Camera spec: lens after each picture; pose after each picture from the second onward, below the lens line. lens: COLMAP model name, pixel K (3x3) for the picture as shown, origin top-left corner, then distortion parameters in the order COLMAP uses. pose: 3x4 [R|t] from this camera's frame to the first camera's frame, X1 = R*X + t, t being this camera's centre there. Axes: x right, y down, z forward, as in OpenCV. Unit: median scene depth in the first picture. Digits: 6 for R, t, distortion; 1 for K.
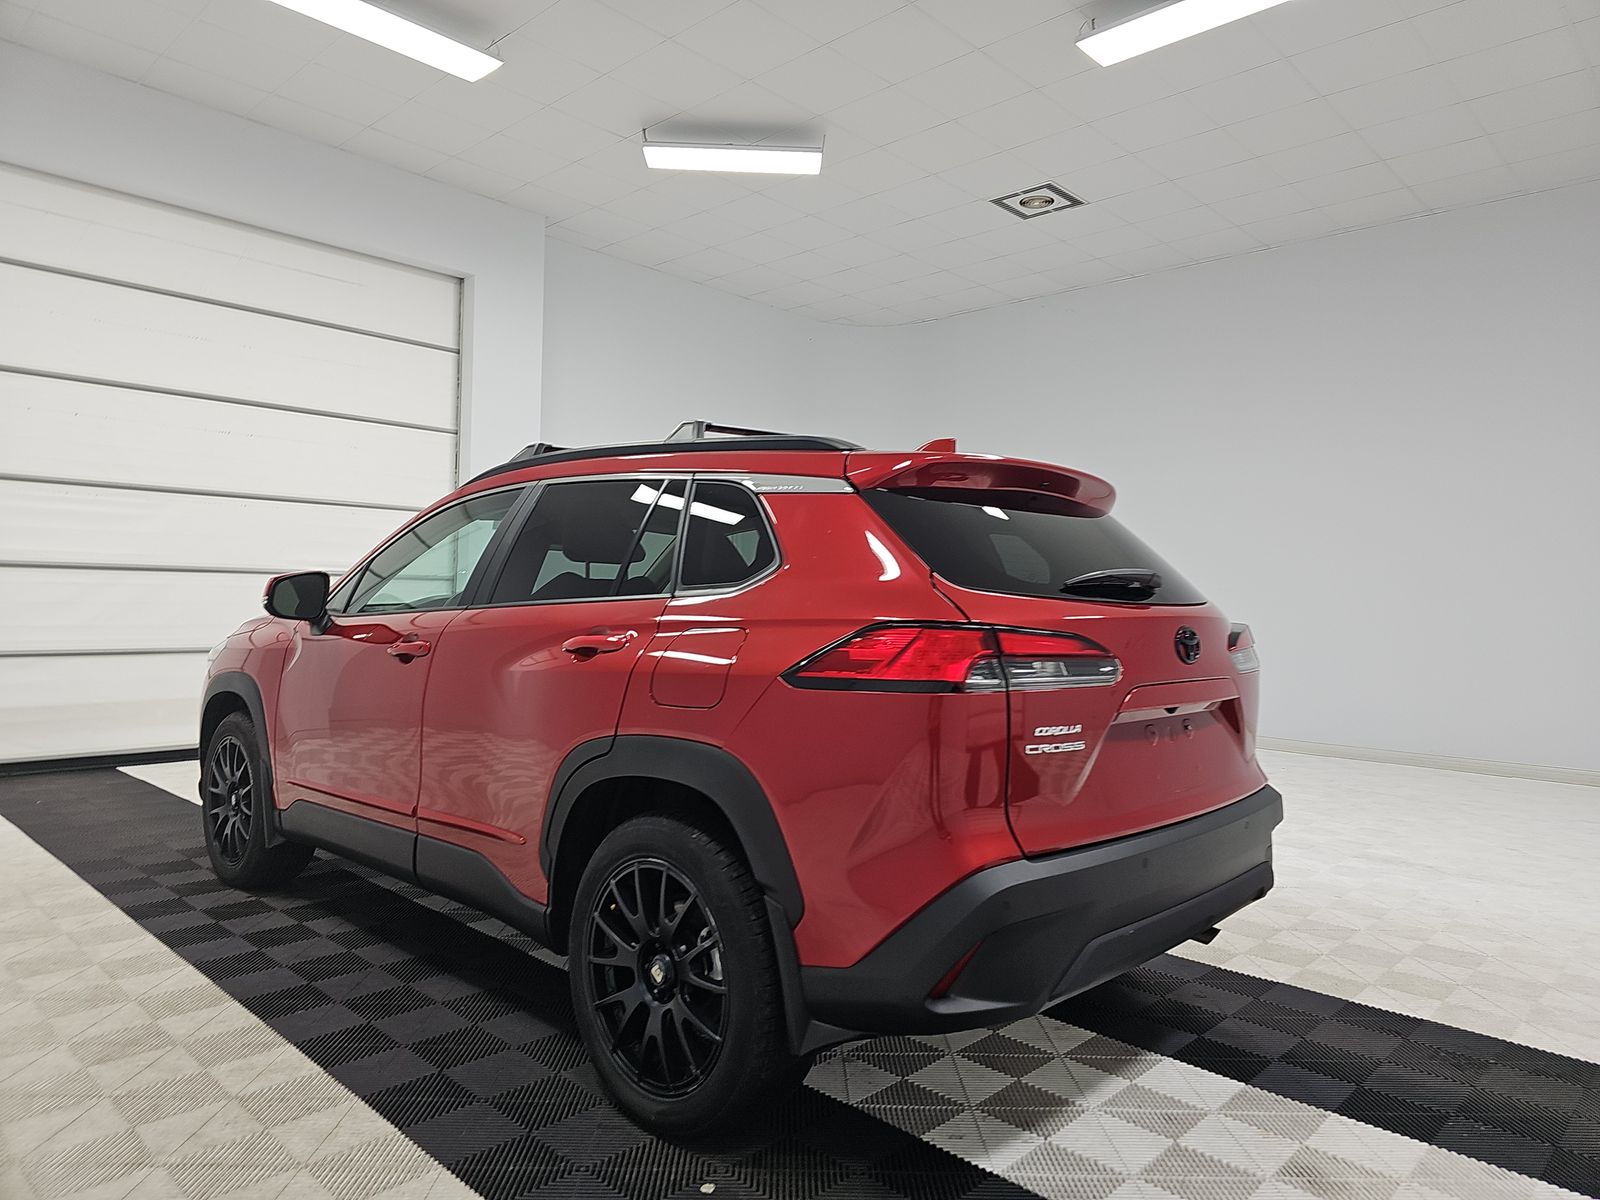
lens RADIAL K [[1054.2, 0, 800.0], [0, 1054.2, 600.0], [0, 0, 1]] dist [0.147752, -0.000061]
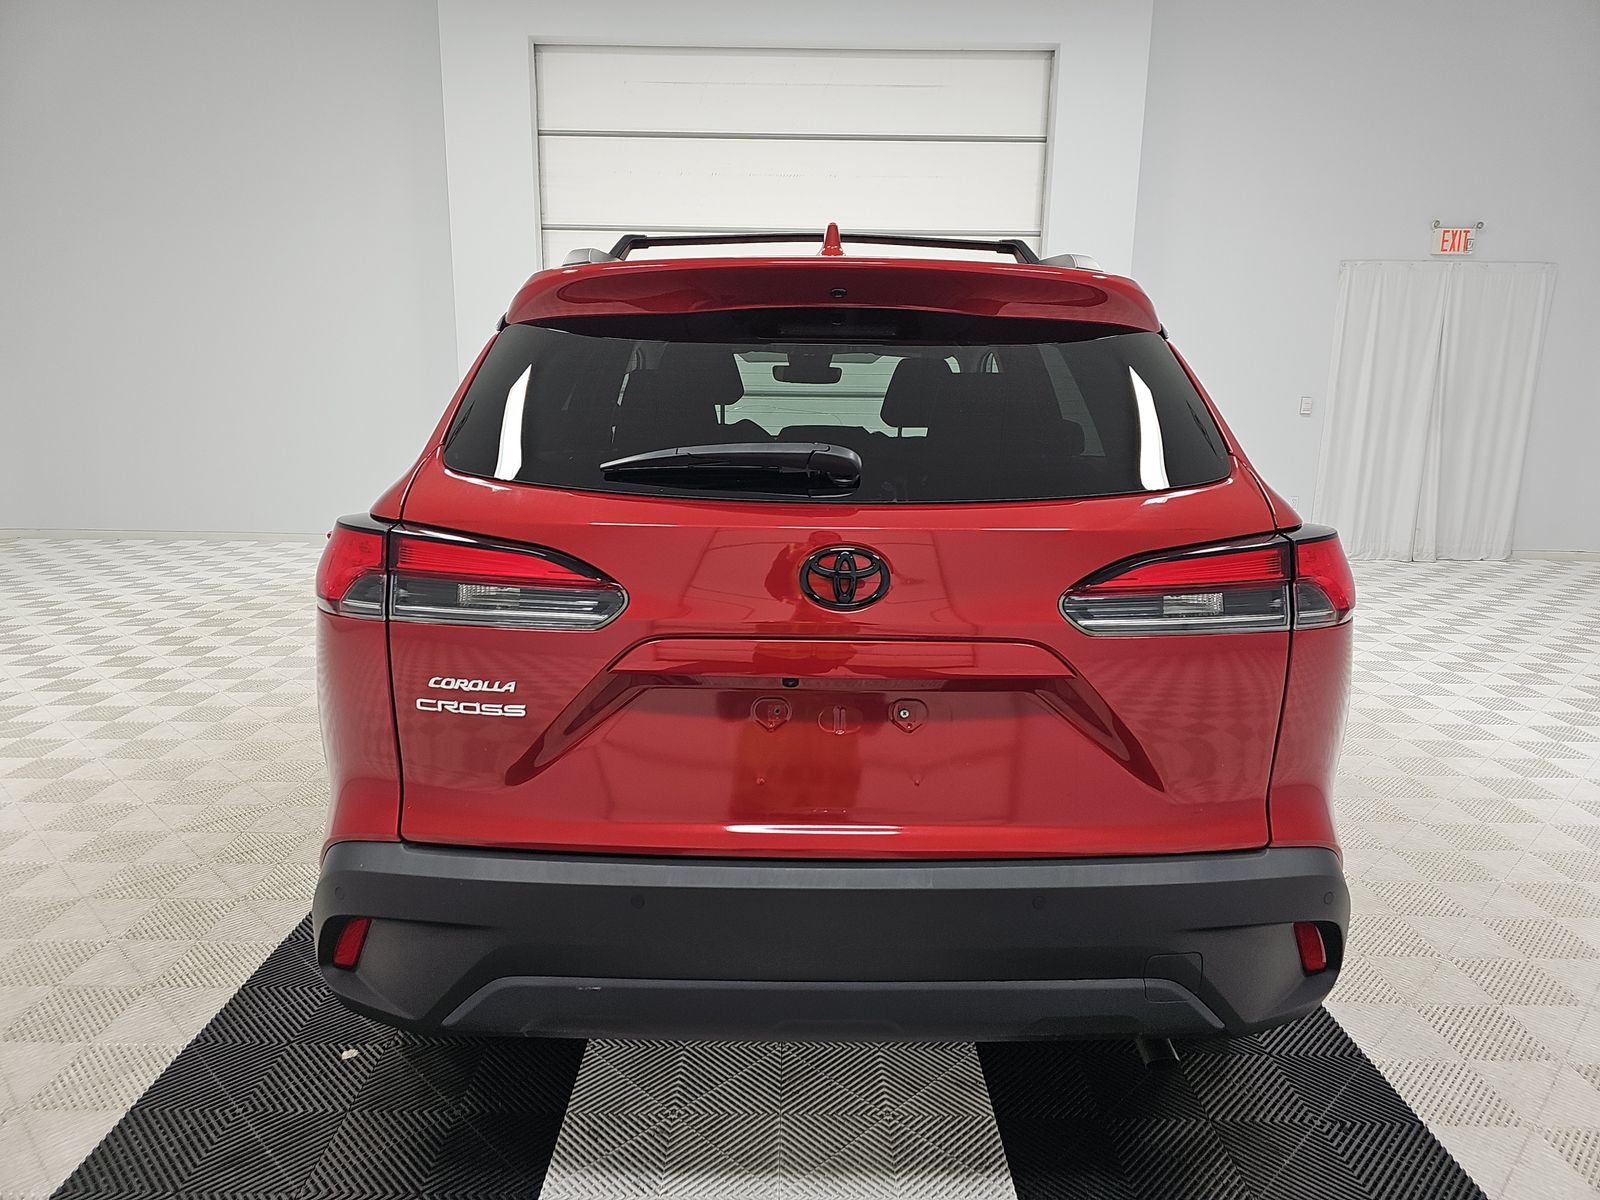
lens RADIAL K [[1091.1, 0, 800.0], [0, 1091.1, 600.0], [0, 0, 1]] dist [0.039315, 0.000169]
pose [[0.698014, 0.130014, -0.704183, 0.796913], [-0.003028, 0.983907, 0.178658, -0.054369], [0.716078, -0.122573, 0.687174, 0.599556]]
